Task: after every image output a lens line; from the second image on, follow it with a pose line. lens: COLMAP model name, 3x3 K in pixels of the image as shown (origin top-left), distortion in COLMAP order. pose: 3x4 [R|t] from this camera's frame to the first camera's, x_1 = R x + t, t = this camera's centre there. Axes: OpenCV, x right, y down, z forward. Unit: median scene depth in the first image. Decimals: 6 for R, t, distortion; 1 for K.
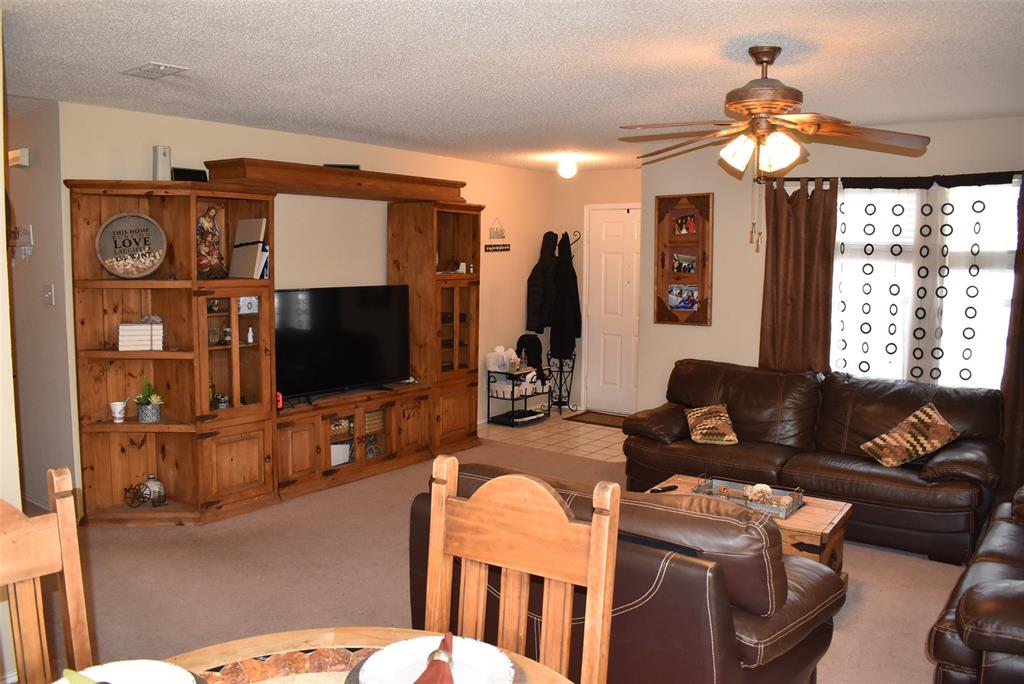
lens RADIAL K [[800.9, 0, 512.0], [0, 800.9, 342.0], [0, 0, 1]] dist [-0.107717, 0.011349]
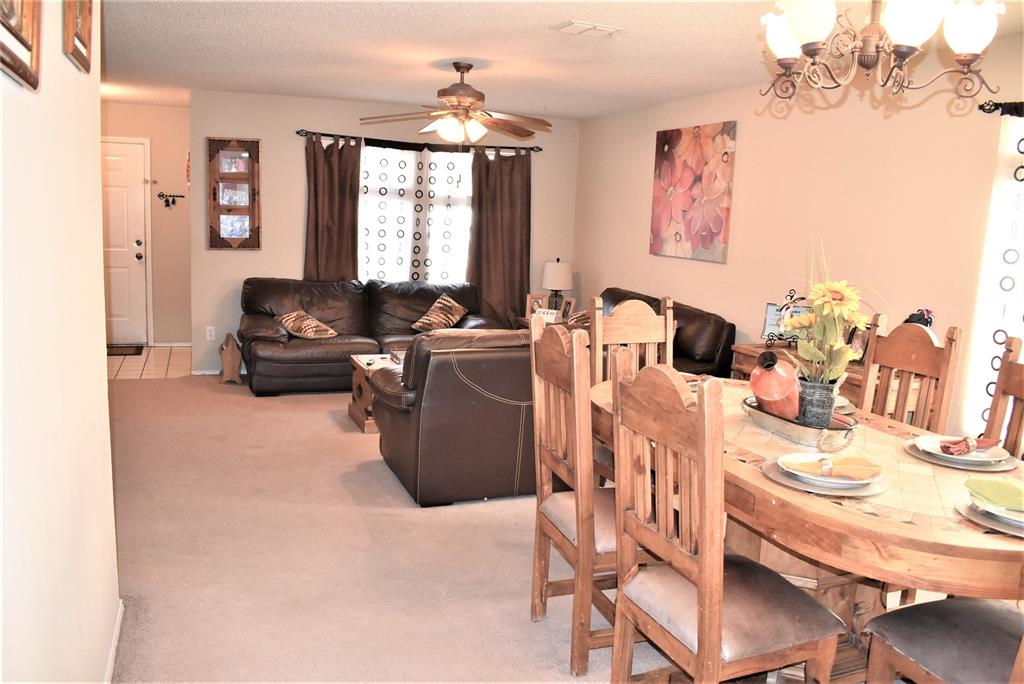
lens RADIAL K [[800.9, 0, 512.0], [0, 800.9, 342.0], [0, 0, 1]] dist [-0.107717, 0.011349]
pose [[0.518269, -0.113192, 0.847694, -0.684552], [0.047670, 0.993485, 0.103514, 0.014557], [-0.853888, -0.013238, 0.520288, 0.052435]]
